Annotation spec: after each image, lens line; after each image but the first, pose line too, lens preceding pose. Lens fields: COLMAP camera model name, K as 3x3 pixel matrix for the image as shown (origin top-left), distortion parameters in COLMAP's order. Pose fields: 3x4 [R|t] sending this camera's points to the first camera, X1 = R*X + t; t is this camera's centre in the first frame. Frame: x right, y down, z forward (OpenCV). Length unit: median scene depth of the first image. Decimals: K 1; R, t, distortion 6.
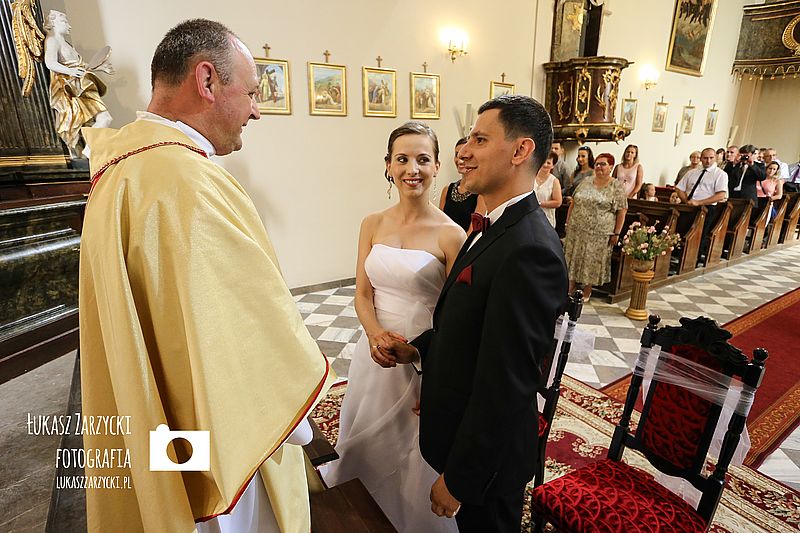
lens RADIAL K [[436.8, 0, 403.7], [0, 436.8, 277.0], [0, 0, 1]] dist [-0.069245, 0.031902]
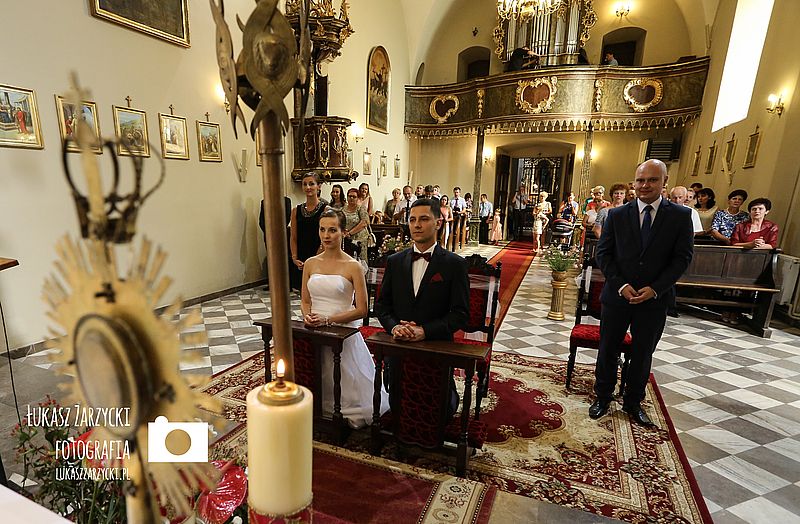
lens RADIAL K [[445.1, 0, 348.6], [0, 445.1, 317.0], [0, 0, 1]] dist [-0.069564, 0.035307]
pose [[0.853945, -0.143228, 0.500264, -0.256053], [0.153568, 0.987921, 0.020708, 0.068661], [-0.497187, 0.059141, 0.865625, -0.152812]]
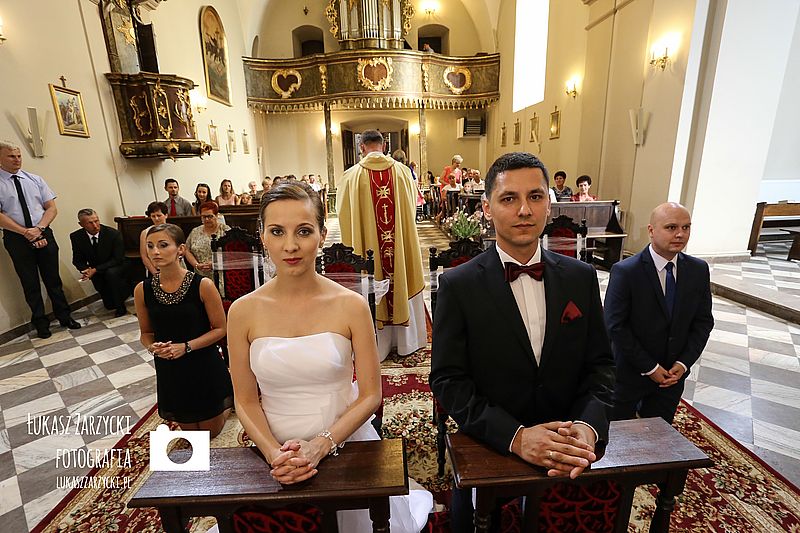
lens RADIAL K [[389.2, 0, 403.4], [0, 389.2, 276.5], [0, 0, 1]] dist [-0.066059, 0.029459]
pose [[0.484777, -0.252782, 0.837312, -0.157833], [0.279363, 0.951930, 0.125643, -0.001887], [-0.828823, 0.173005, 0.532092, 0.112021]]
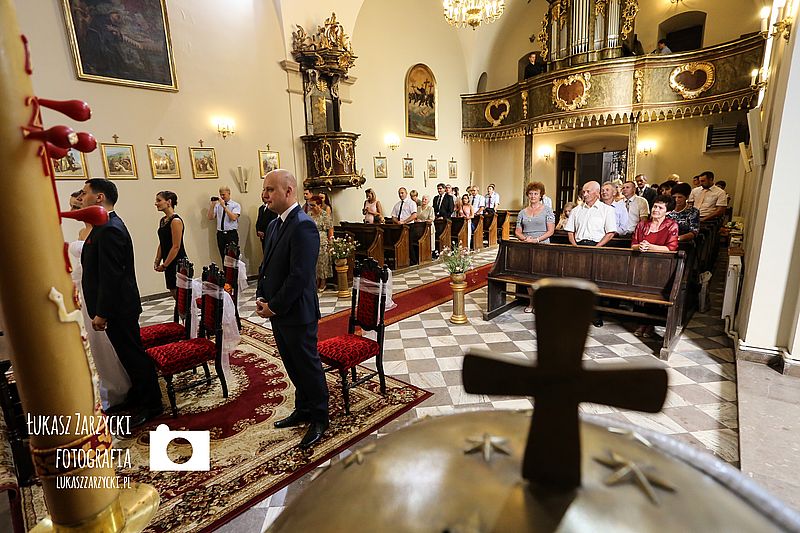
lens RADIAL K [[389.2, 0, 403.4], [0, 389.2, 276.5], [0, 0, 1]] dist [-0.066059, 0.029459]
pose [[0.961420, -0.093173, 0.258827, 0.290374], [0.114441, 0.991078, -0.068325, 0.107471], [-0.250151, 0.095309, 0.963504, -0.317861]]
